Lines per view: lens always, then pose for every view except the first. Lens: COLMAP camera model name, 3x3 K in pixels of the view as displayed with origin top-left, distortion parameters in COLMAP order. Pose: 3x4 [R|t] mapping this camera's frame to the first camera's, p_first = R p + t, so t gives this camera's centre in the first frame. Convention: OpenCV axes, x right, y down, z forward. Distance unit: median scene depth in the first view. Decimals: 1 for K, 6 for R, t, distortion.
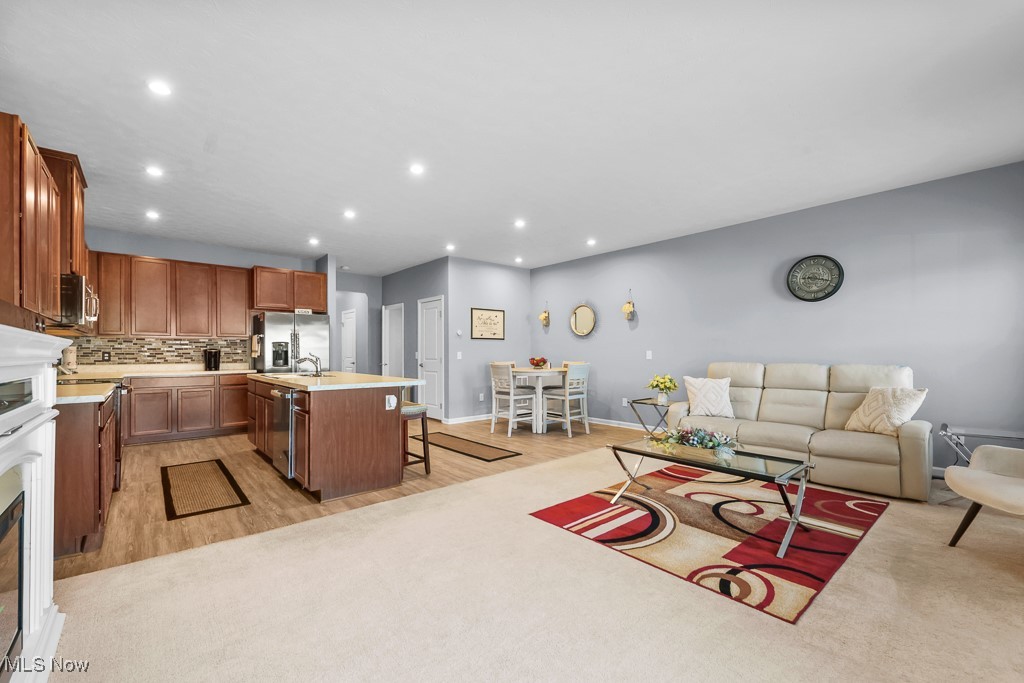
lens RADIAL K [[418.7, 0, 500.5], [0, 418.7, 348.4], [0, 0, 1]] dist [0.000524, -0.000248]
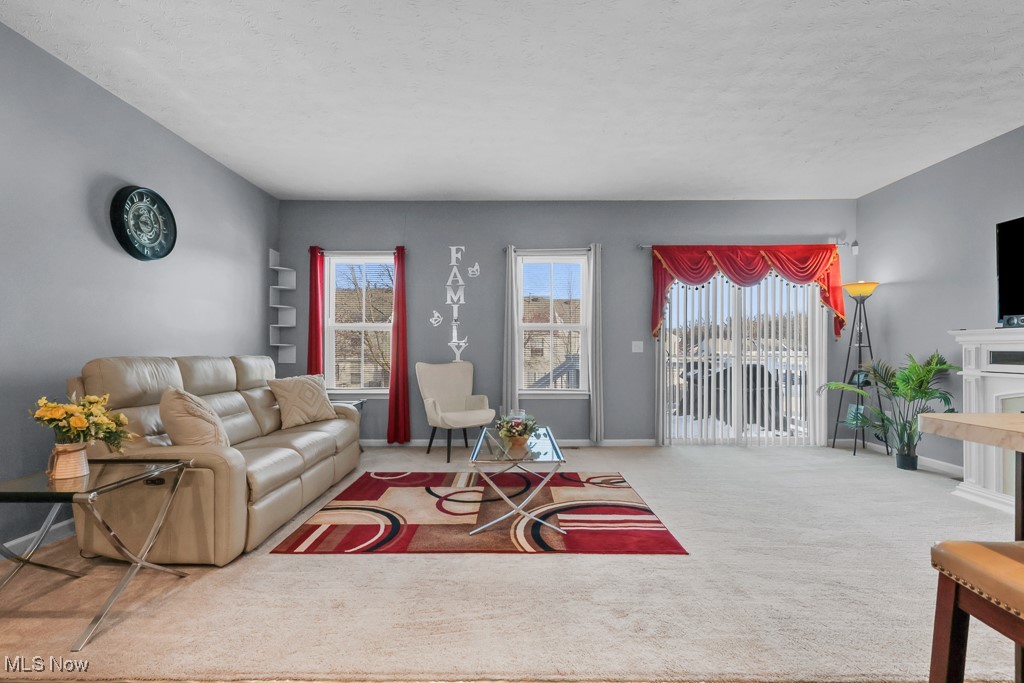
lens RADIAL K [[465.3, 0, 514.4], [0, 465.3, 344.5], [0, 0, 1]] dist [0.002273, 0.000288]
pose [[-0.773354, 0.013414, 0.633833, -0.108765], [-0.004142, 0.999648, -0.026210, 0.025784], [-0.633961, -0.022895, -0.773026, 0.915550]]
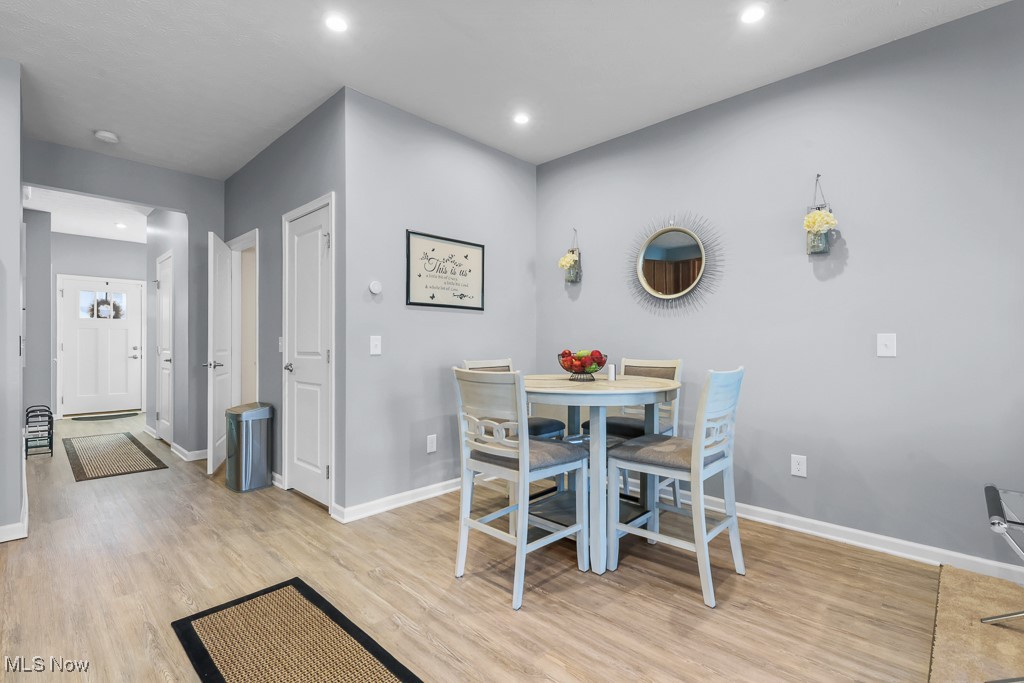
lens RADIAL K [[465.3, 0, 514.4], [0, 465.3, 344.5], [0, 0, 1]] dist [0.002273, 0.000288]
pose [[0.993176, 0.003959, 0.116562, -0.021396], [-0.005314, 0.999922, 0.011320, 0.013190], [-0.116508, -0.011862, 0.993119, 0.645787]]
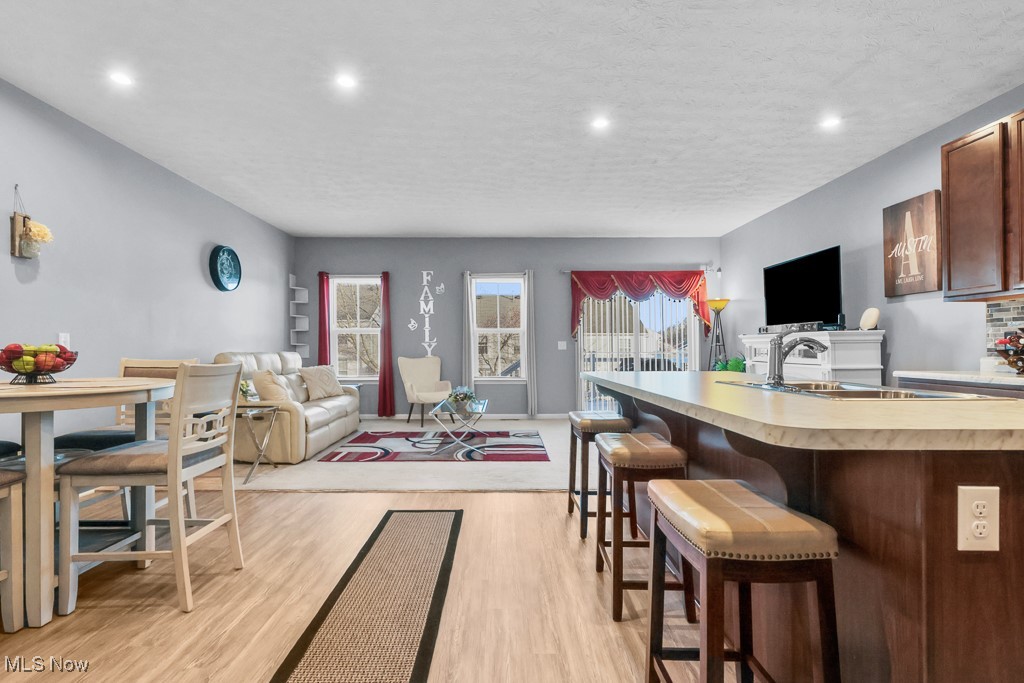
lens RADIAL K [[477.5, 0, 511.8], [0, 477.5, 367.3], [0, 0, 1]] dist [-0.036290, 0.000075]
pose [[-0.787088, -0.018475, 0.616564, -0.390043], [-0.002207, 0.999629, 0.027137, 0.029787], [-0.616837, 0.019998, -0.786837, 1.135017]]
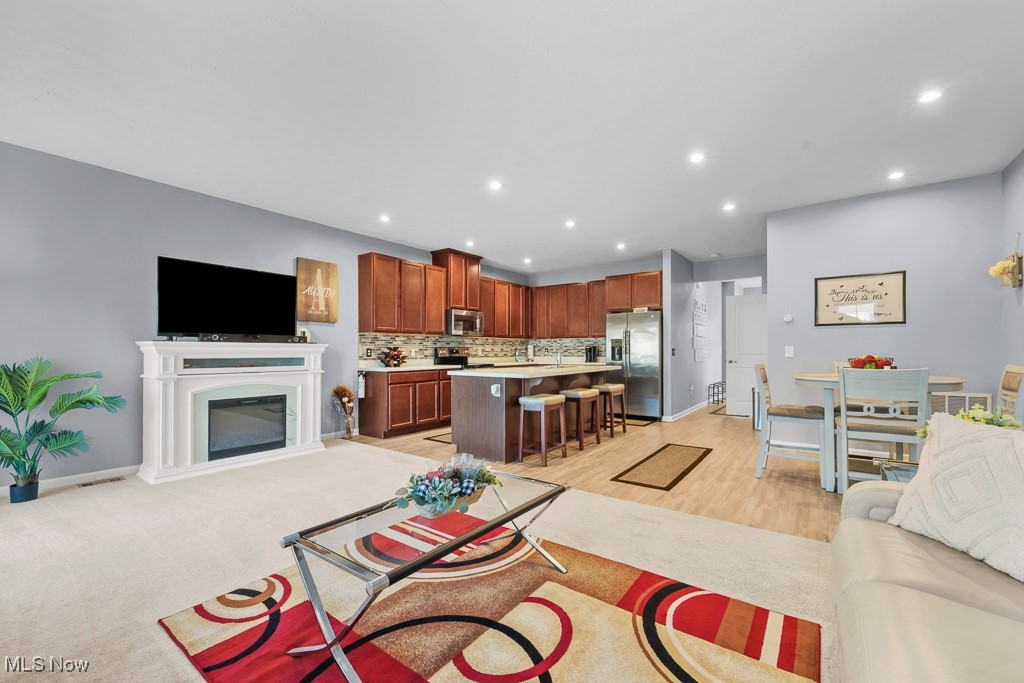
lens RADIAL K [[417.7, 0, 507.6], [0, 417.7, 348.7], [0, 0, 1]] dist [0.002750, 0.000119]
pose [[0.237863, -0.003685, -0.971292, 0.544674], [0.013174, 0.999913, -0.000567, 0.007940], [0.971209, -0.012661, 0.237891, 0.461403]]
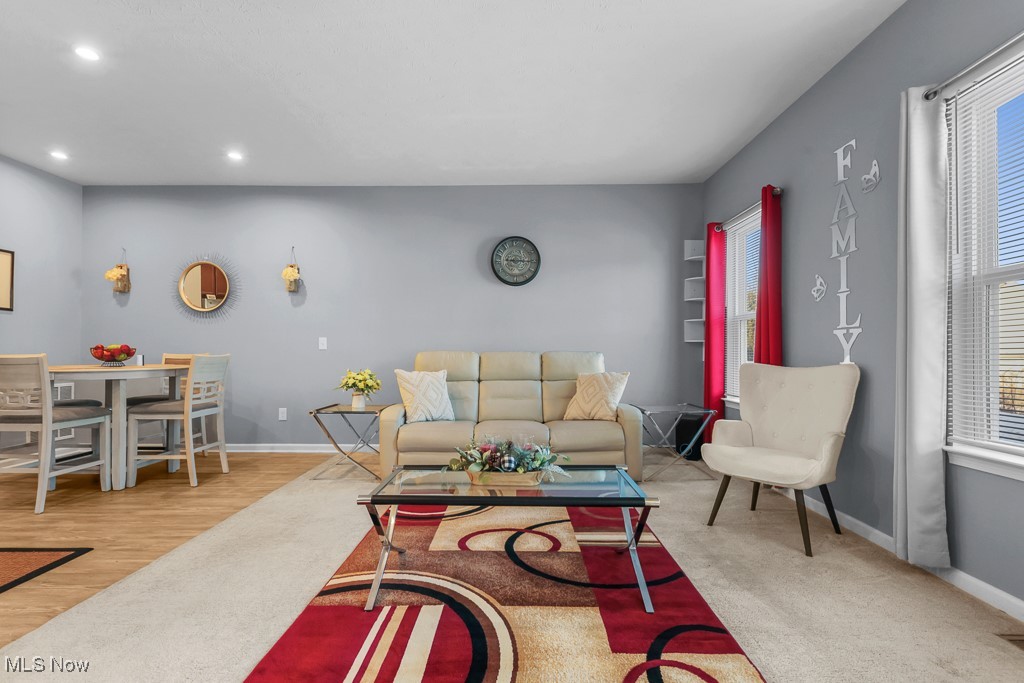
lens RADIAL K [[461.2, 0, 508.4], [0, 461.2, 348.1], [0, 0, 1]] dist [0.003284, -0.000391]
pose [[0.651110, 0.011818, 0.758892, -0.031078], [-0.011151, 0.999920, -0.006003, 0.025545], [-0.758902, -0.004554, 0.651189, 0.264954]]
